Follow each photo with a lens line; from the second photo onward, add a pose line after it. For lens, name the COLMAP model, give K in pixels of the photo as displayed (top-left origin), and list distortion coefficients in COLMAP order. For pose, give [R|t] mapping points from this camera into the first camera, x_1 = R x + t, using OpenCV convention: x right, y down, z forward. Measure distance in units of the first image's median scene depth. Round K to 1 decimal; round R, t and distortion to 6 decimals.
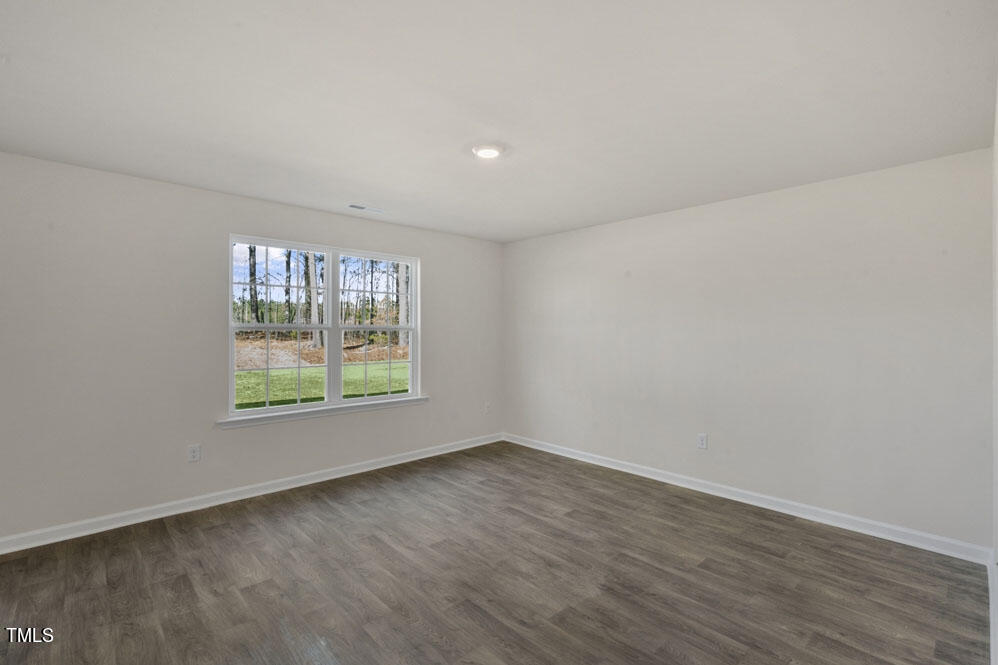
lens RADIAL K [[447.5, 0, 505.1], [0, 447.5, 326.9], [0, 0, 1]] dist [-0.008100, 0.002232]
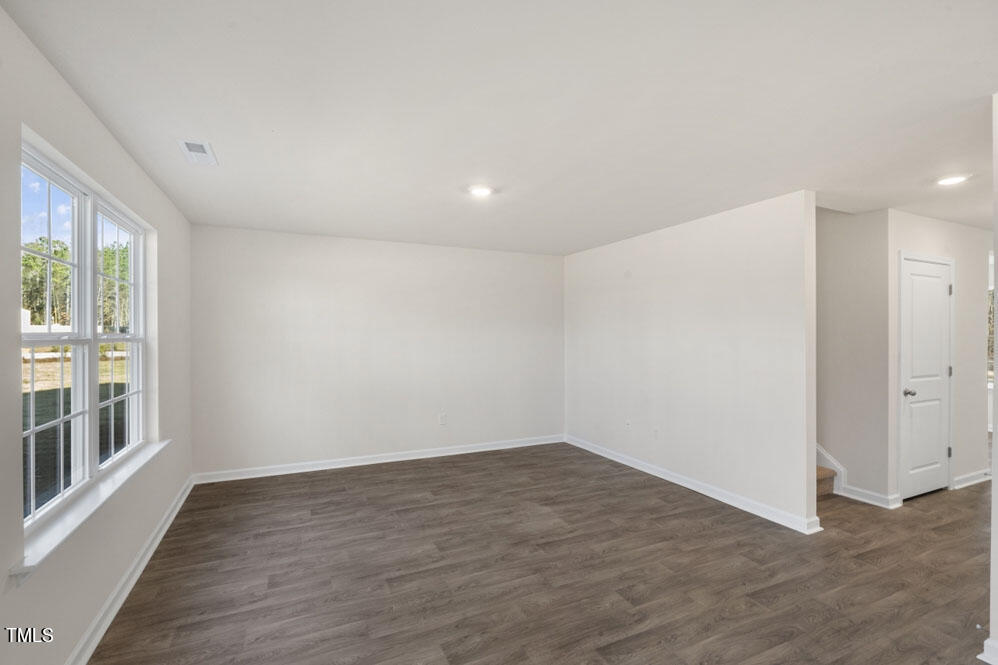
lens RADIAL K [[447.5, 0, 494.7], [0, 447.5, 340.8], [0, 0, 1]] dist [-0.008100, 0.002232]
pose [[0.325623, -0.014777, 0.945384, -0.786684], [-0.008750, 0.999788, 0.018641, -0.011828], [-0.945459, -0.014342, 0.325425, 0.397524]]
